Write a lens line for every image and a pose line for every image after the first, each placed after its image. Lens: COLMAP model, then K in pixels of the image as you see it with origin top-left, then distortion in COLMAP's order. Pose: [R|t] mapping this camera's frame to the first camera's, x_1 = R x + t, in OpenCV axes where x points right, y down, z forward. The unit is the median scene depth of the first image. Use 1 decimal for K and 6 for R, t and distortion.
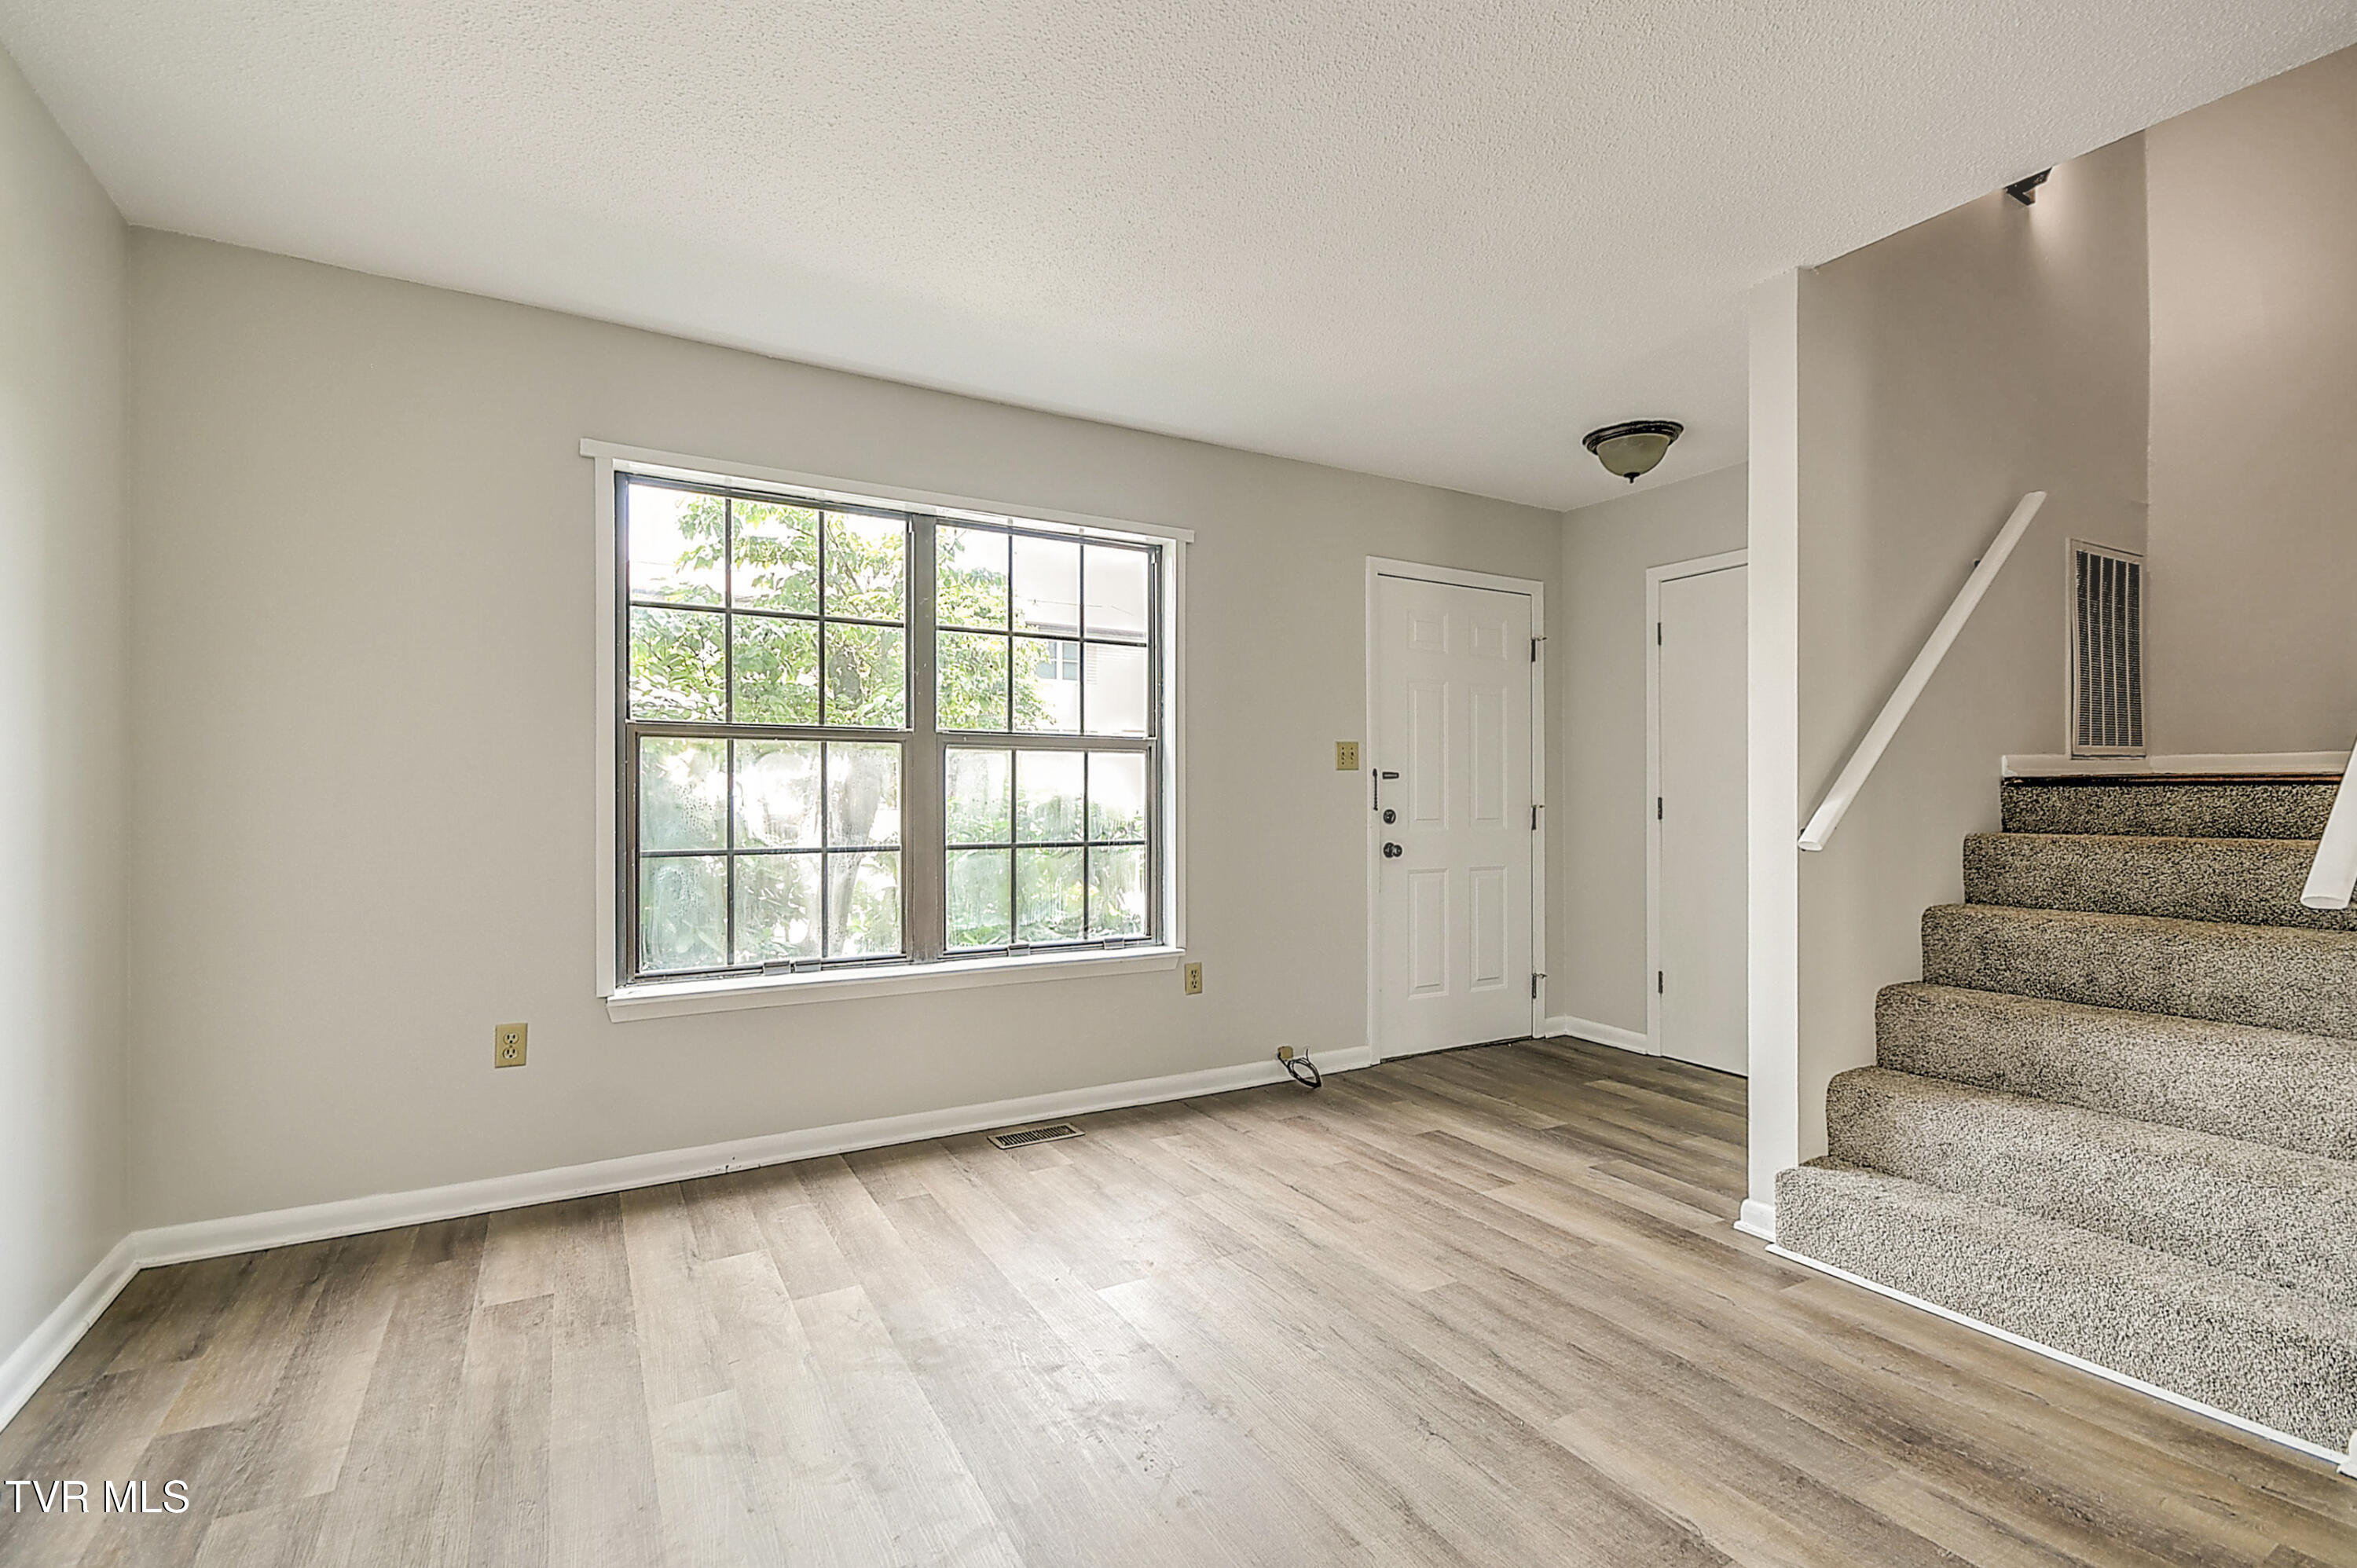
lens RADIAL K [[1047.4, 0, 1179.2], [0, 1047.4, 799.1], [0, 0, 1]] dist [0.027963, -0.015361]
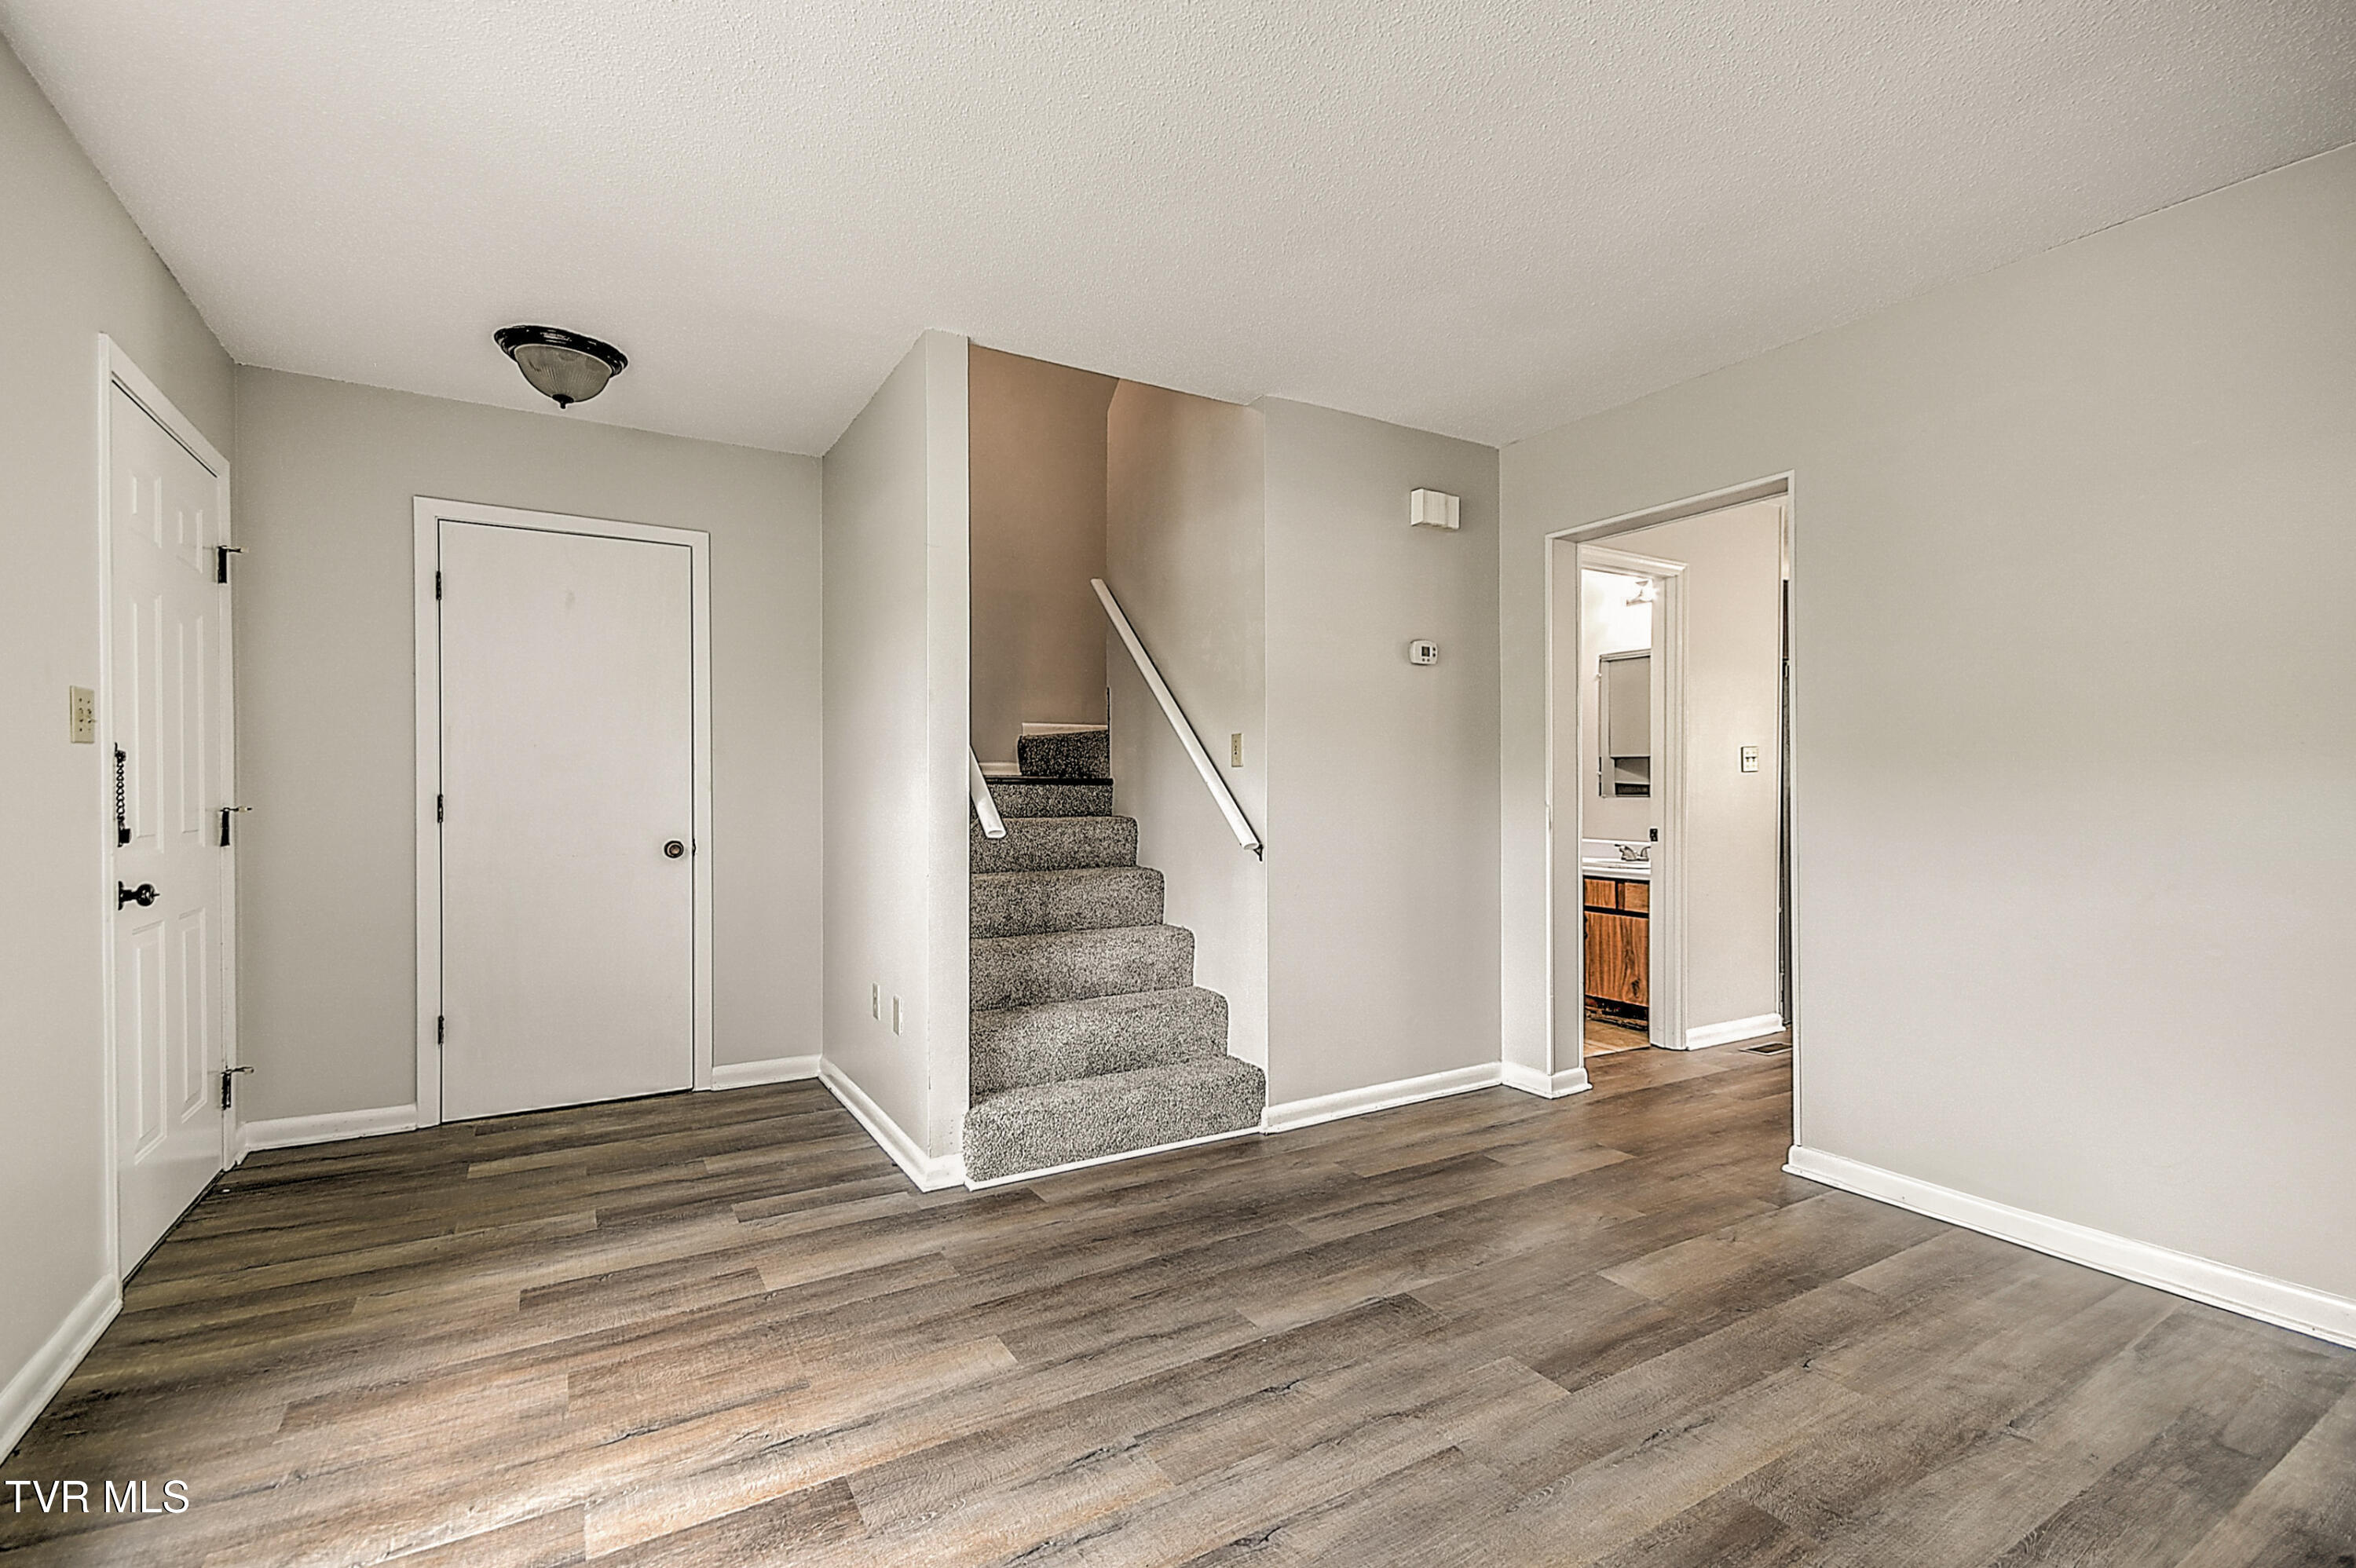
lens RADIAL K [[1046.9, 0, 1178.7], [0, 1046.9, 799.1], [0, 0, 1]] dist [0.027963, -0.015361]
pose [[-0.007421, -0.007648, 0.999943, -0.482824], [0.003875, 0.999963, 0.007677, -0.003841], [-0.999965, 0.003932, -0.007391, 0.651944]]
